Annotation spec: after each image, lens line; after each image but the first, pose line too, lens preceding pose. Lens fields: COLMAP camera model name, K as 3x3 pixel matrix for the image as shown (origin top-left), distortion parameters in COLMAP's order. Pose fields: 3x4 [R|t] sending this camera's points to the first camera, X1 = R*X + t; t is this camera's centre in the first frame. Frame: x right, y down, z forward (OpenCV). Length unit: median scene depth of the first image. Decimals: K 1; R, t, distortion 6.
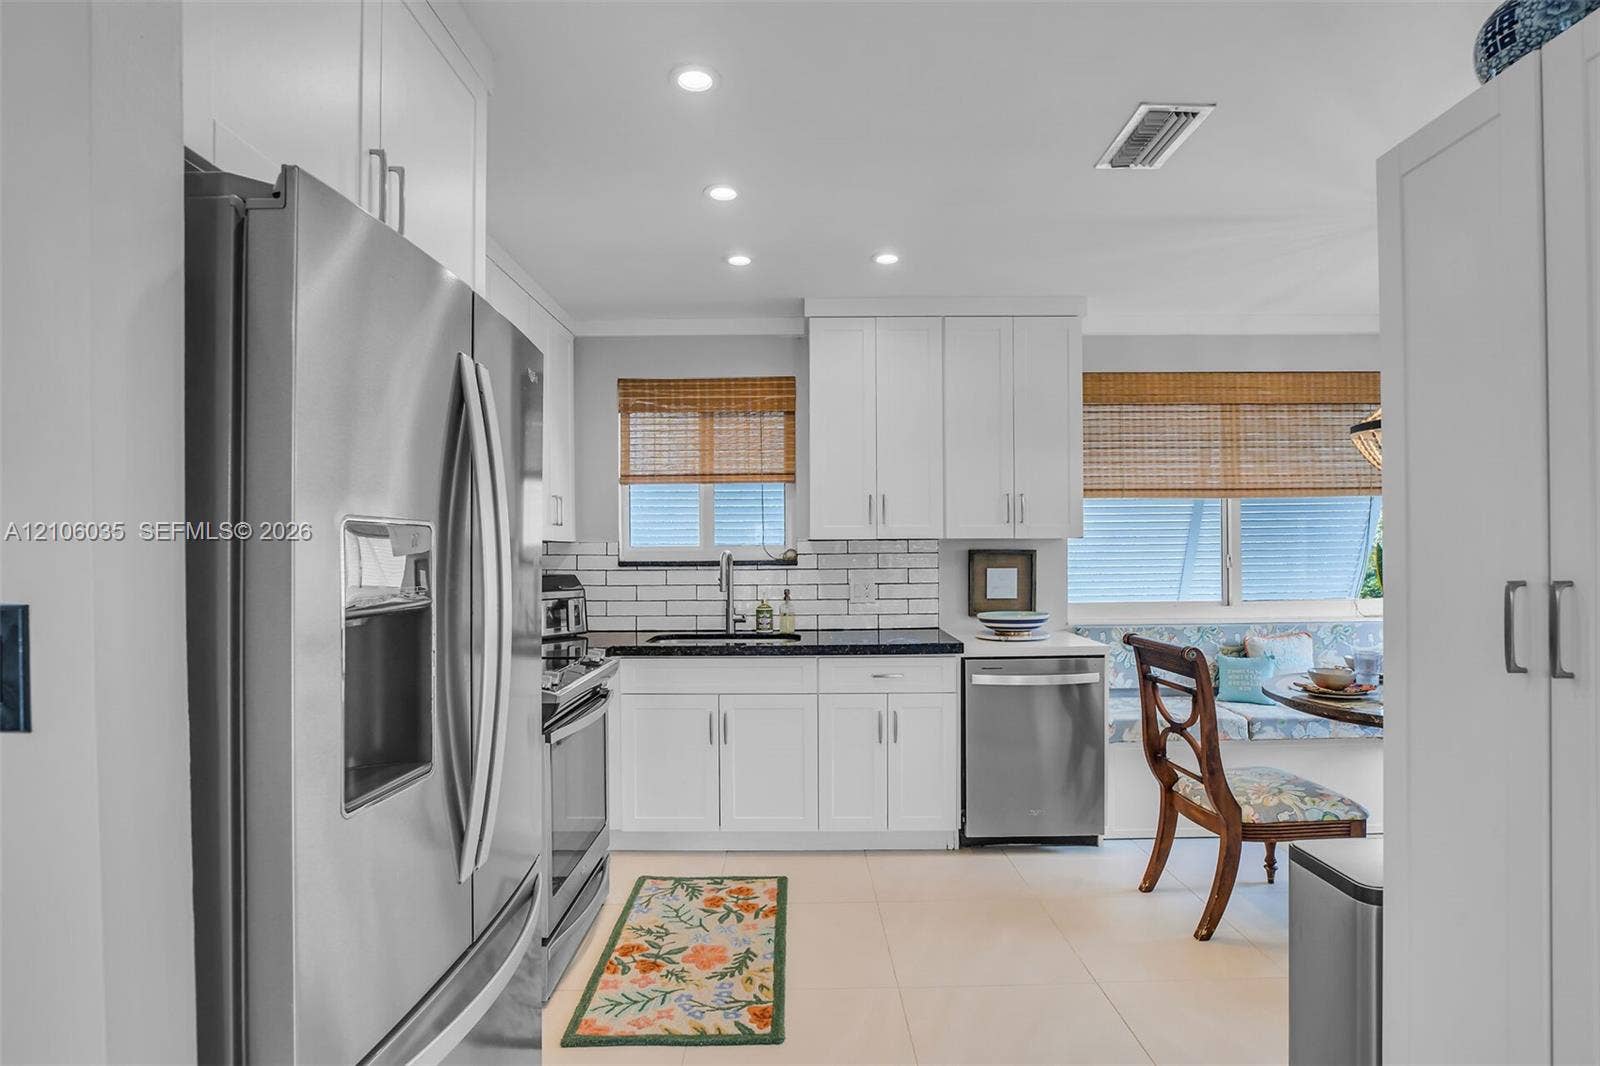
lens RADIAL K [[833.6, 0, 798.3], [0, 833.6, 549.6], [0, 0, 1]] dist [-0.003891, 0.000150]
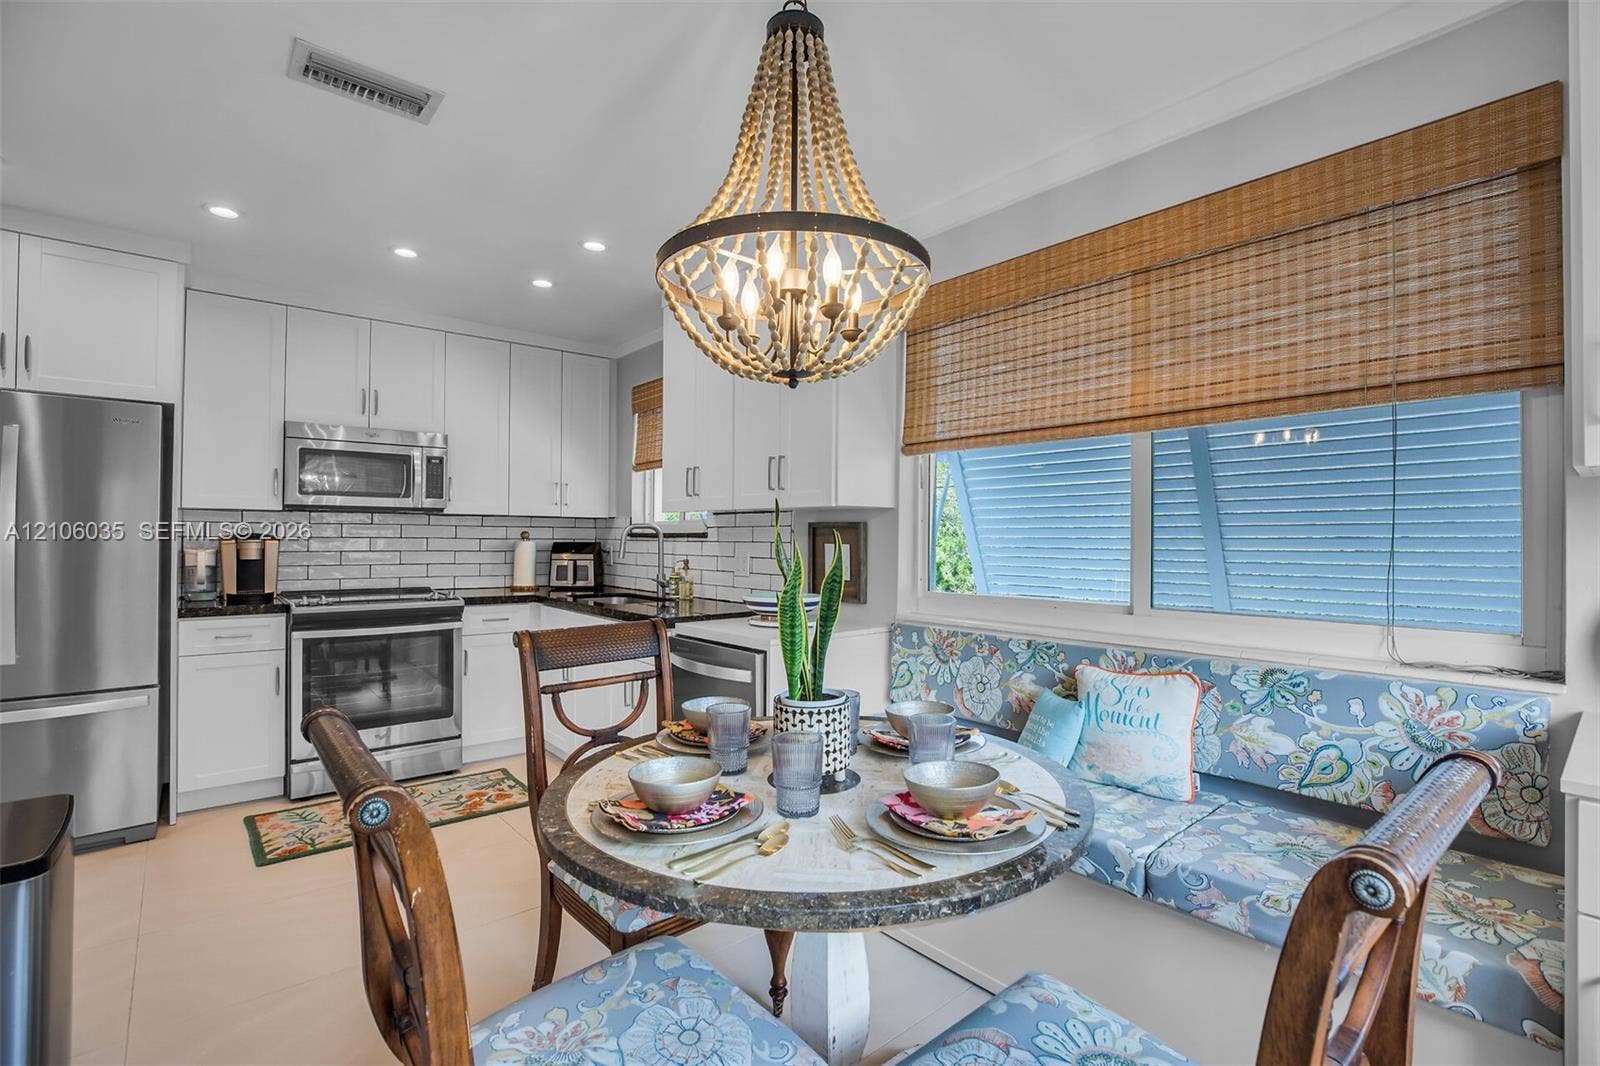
lens RADIAL K [[748.8, 0, 799.7], [0, 748.8, 526.8], [0, 0, 1]] dist [-0.018003, 0.004053]
pose [[0.622624, 0.000638, -0.782521, 0.889347], [-0.002272, 0.999997, -0.000992, 0.006042], [0.782518, 0.002396, 0.622624, 0.537037]]
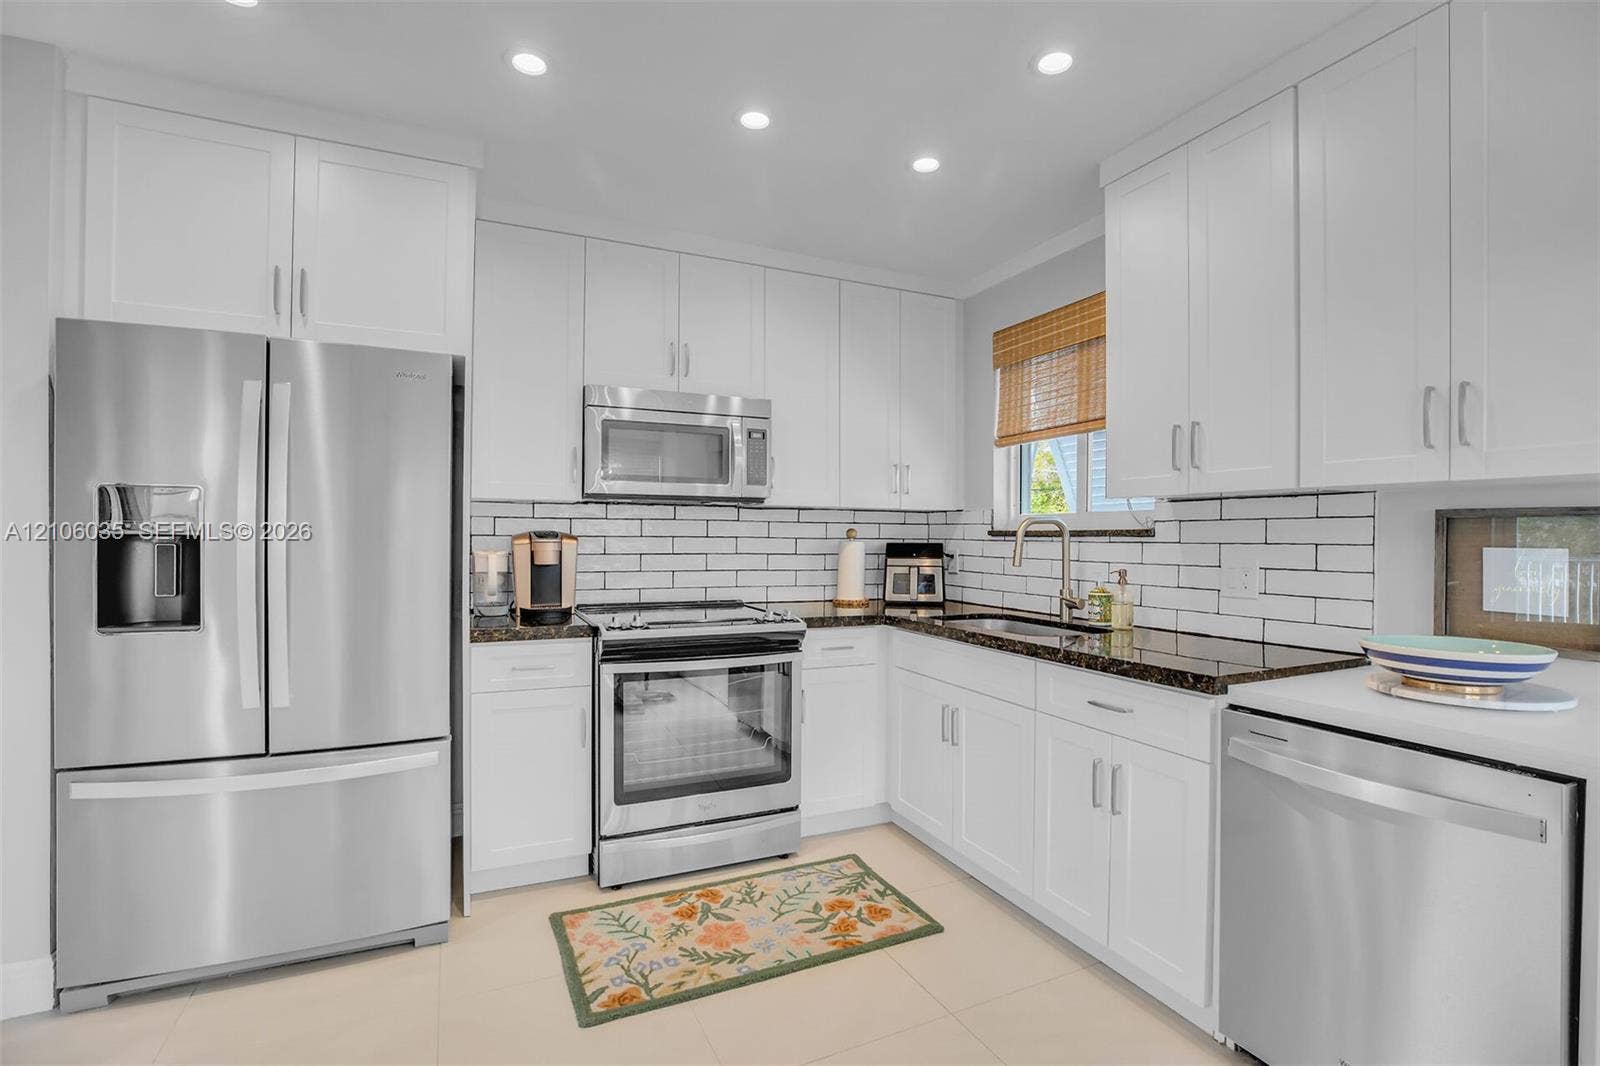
lens RADIAL K [[748.8, 0, 803.9], [0, 748.8, 531.5], [0, 0, 1]] dist [-0.018003, 0.004053]
pose [[0.404757, 0.005956, -0.914405, 0.493910], [0.000749, 0.999976, 0.006845, 0.010558], [0.914424, -0.003455, 0.404743, 0.511284]]
